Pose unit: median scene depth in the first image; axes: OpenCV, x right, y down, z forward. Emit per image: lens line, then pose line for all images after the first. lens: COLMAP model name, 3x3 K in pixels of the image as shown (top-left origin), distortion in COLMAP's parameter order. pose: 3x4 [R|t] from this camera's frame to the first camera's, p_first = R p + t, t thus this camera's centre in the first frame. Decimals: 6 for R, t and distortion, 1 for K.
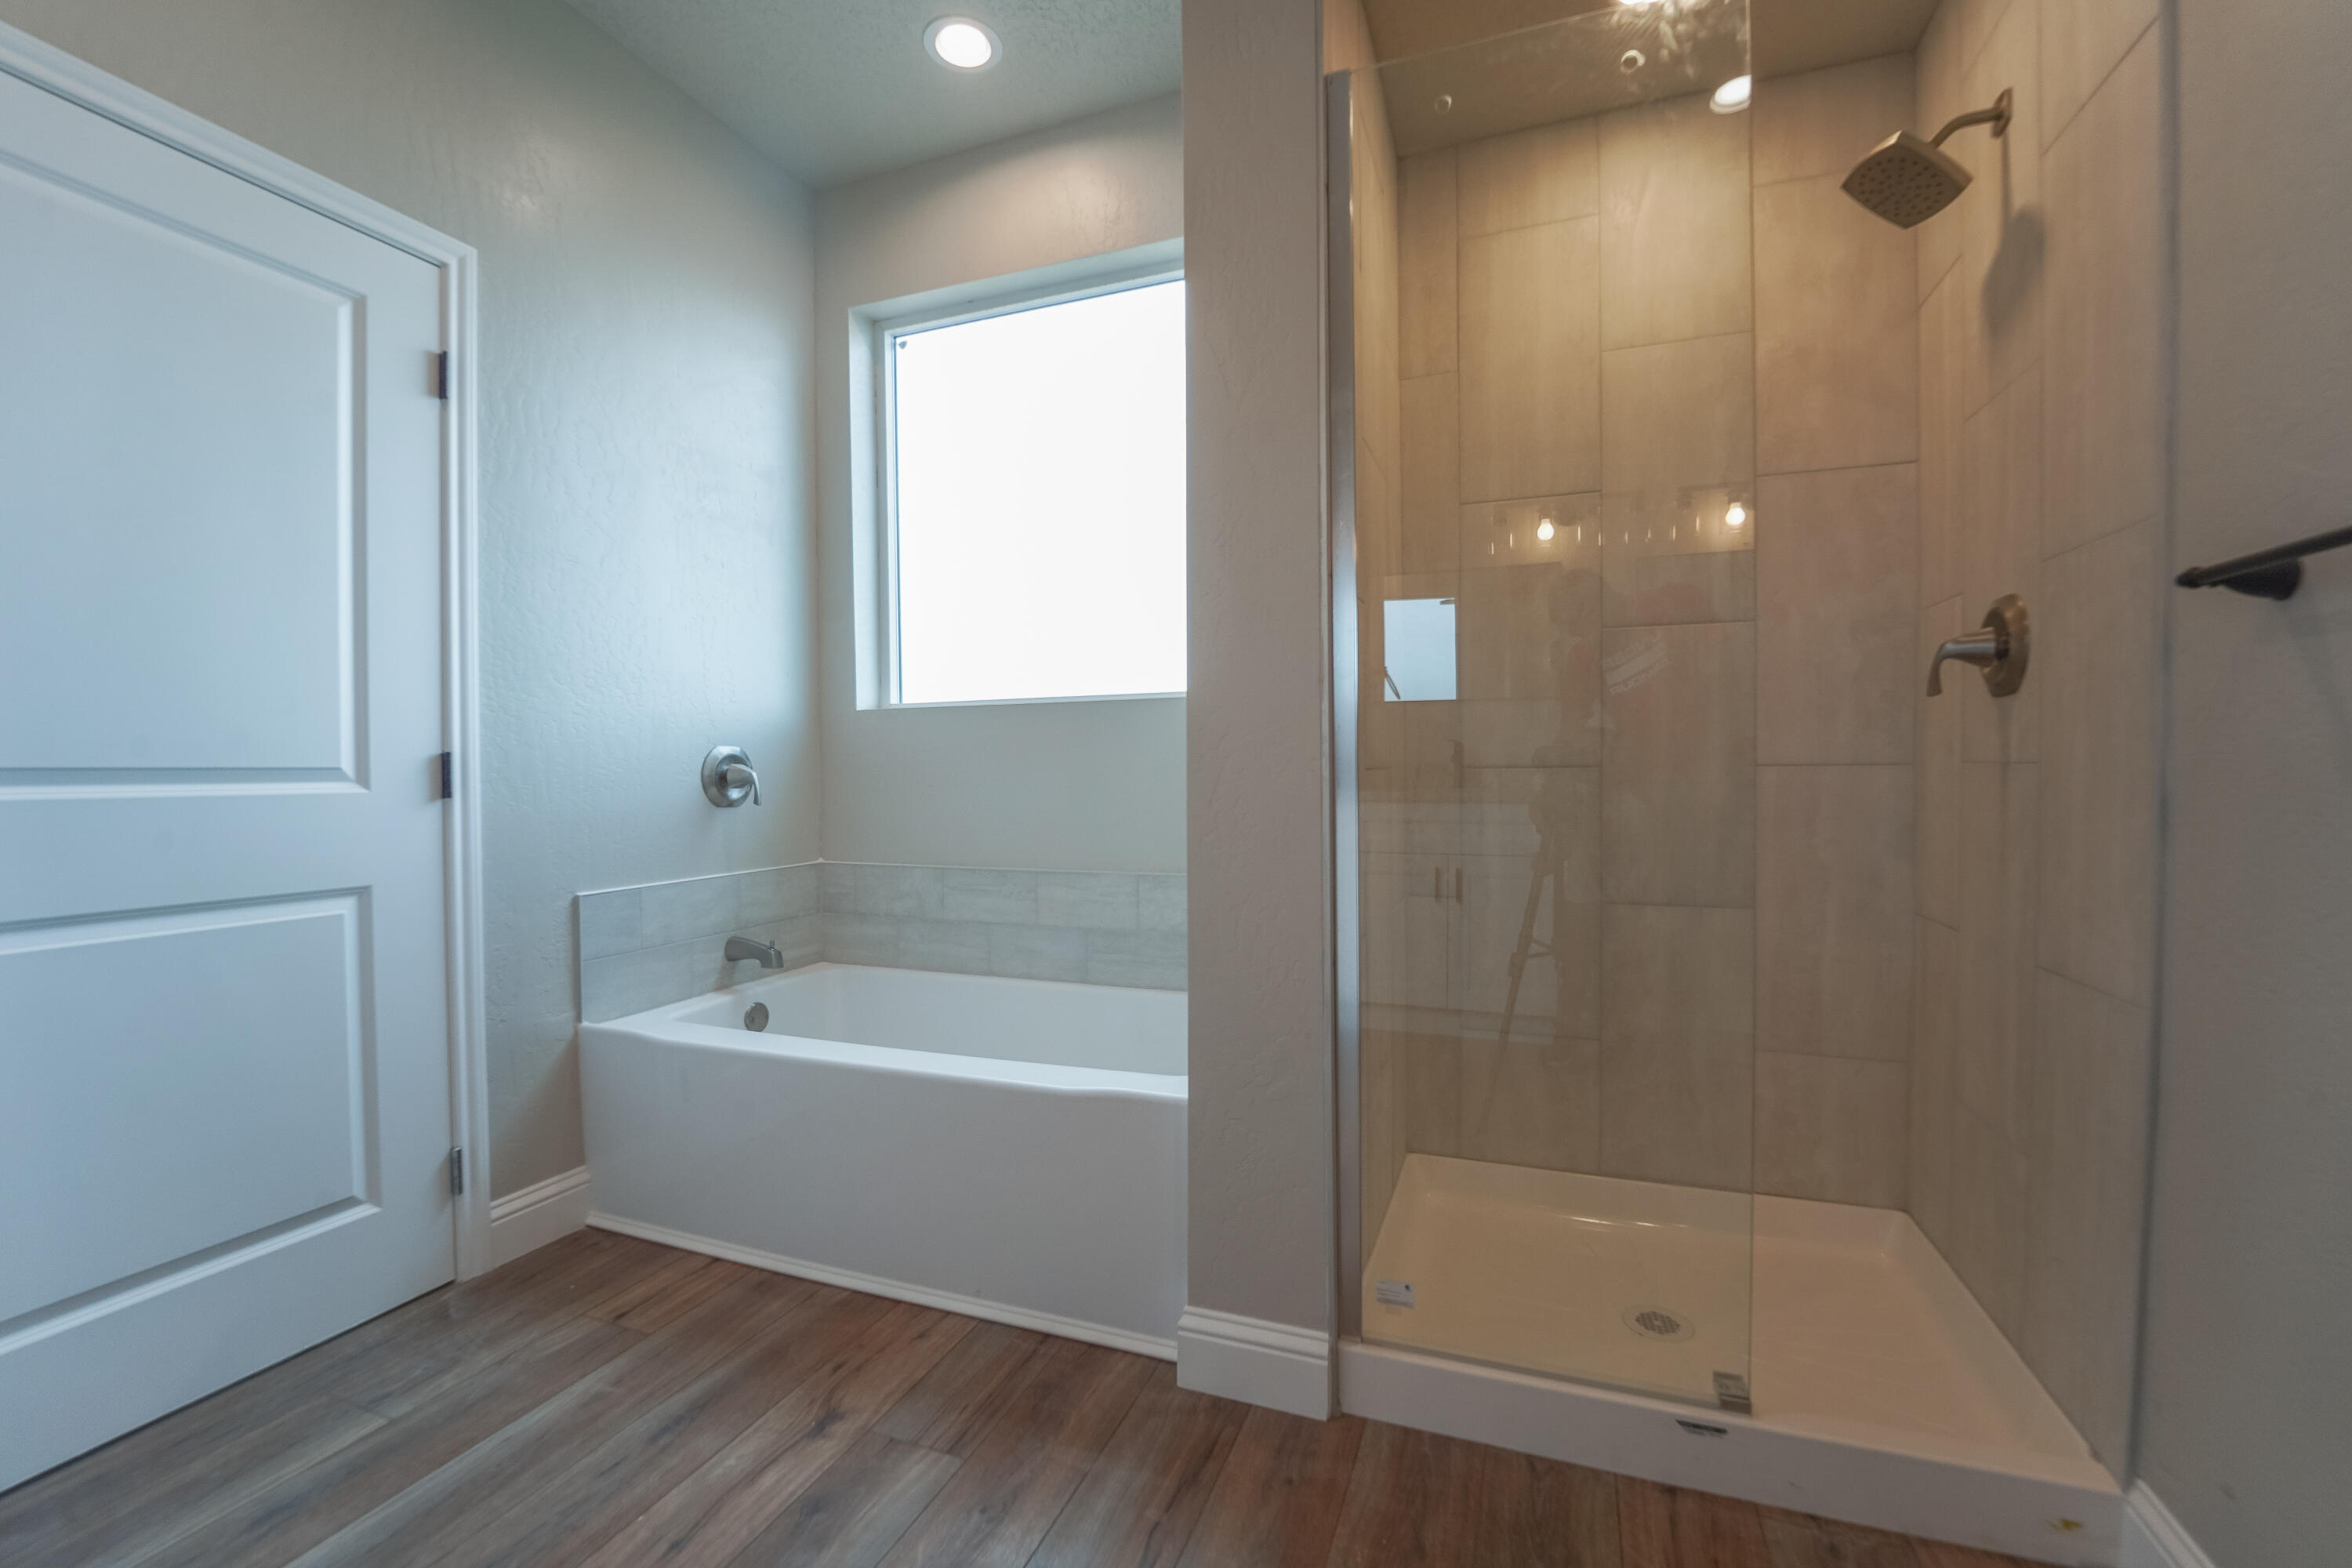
lens RADIAL K [[977.9, 0, 1180.6], [0, 977.9, 785.7], [0, 0, 1]] dist [-0.019719, -0.000253]
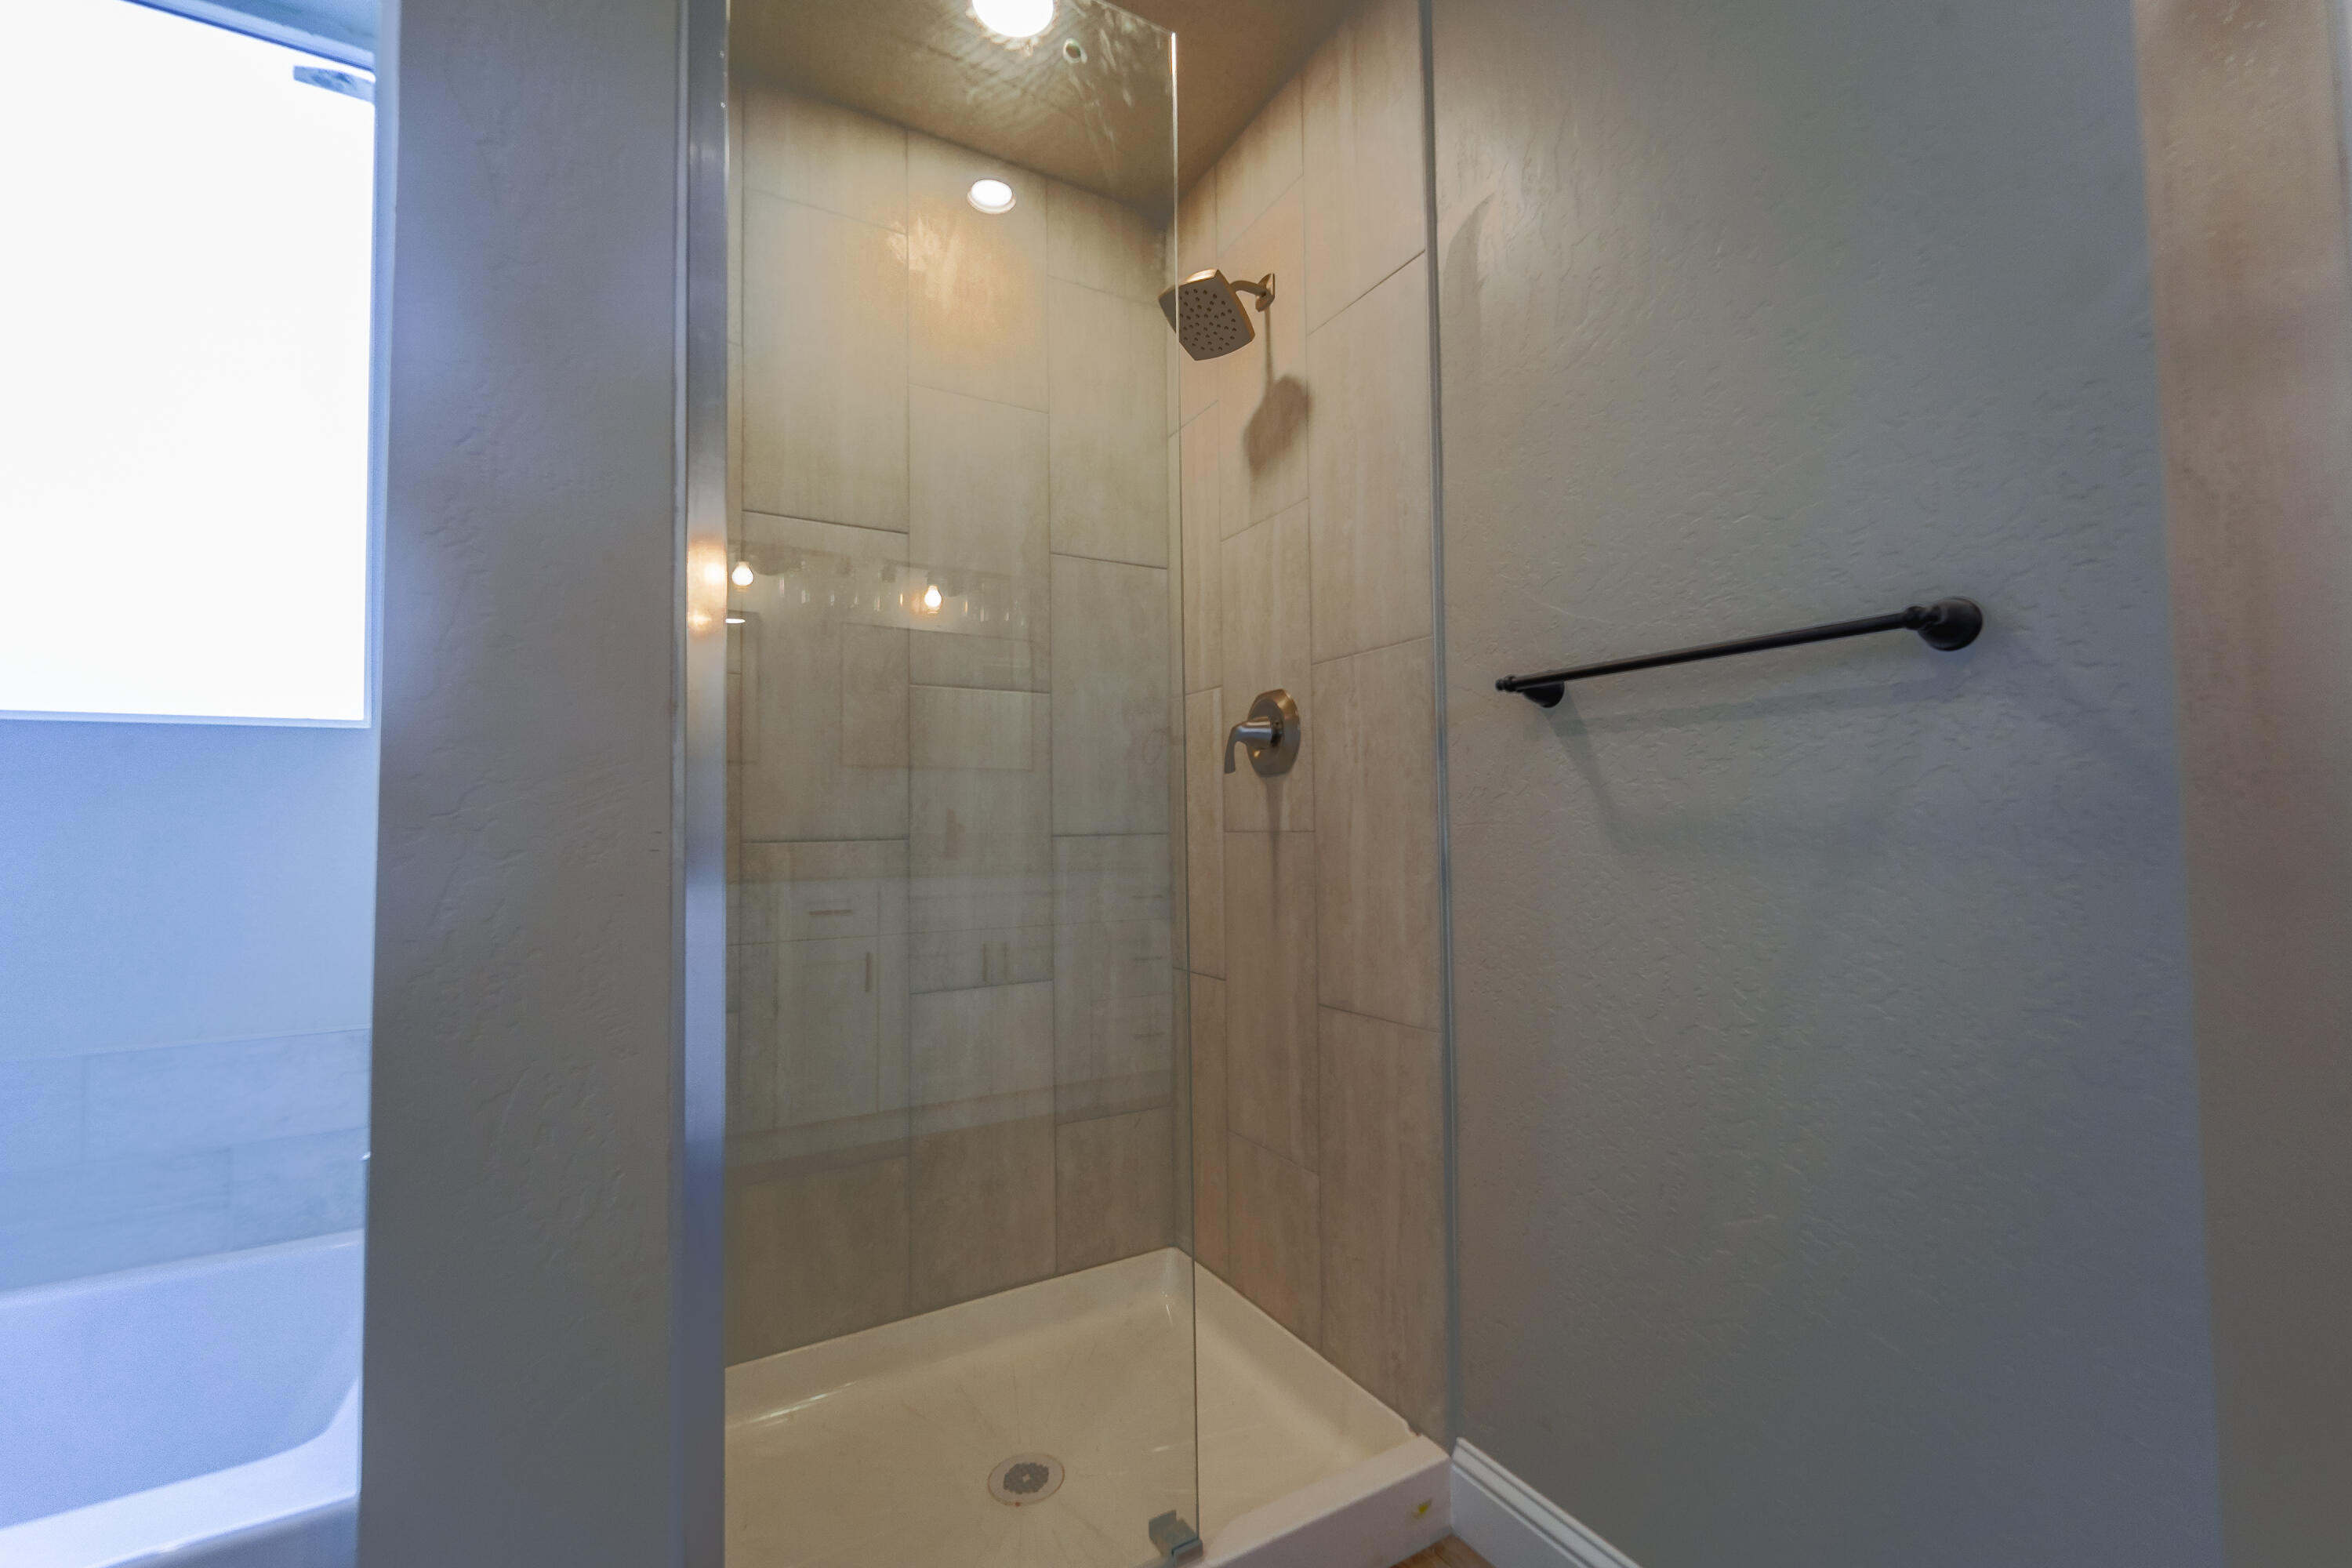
lens RADIAL K [[957.7, 0, 1177.0], [0, 957.7, 784.8], [0, 0, 1]] dist [0.002260, -0.000951]
pose [[0.634817, 0.033261, 0.771946, -0.122365], [0.024748, 0.997685, -0.063339, -0.010104], [-0.772266, 0.059312, 0.632524, 0.355735]]
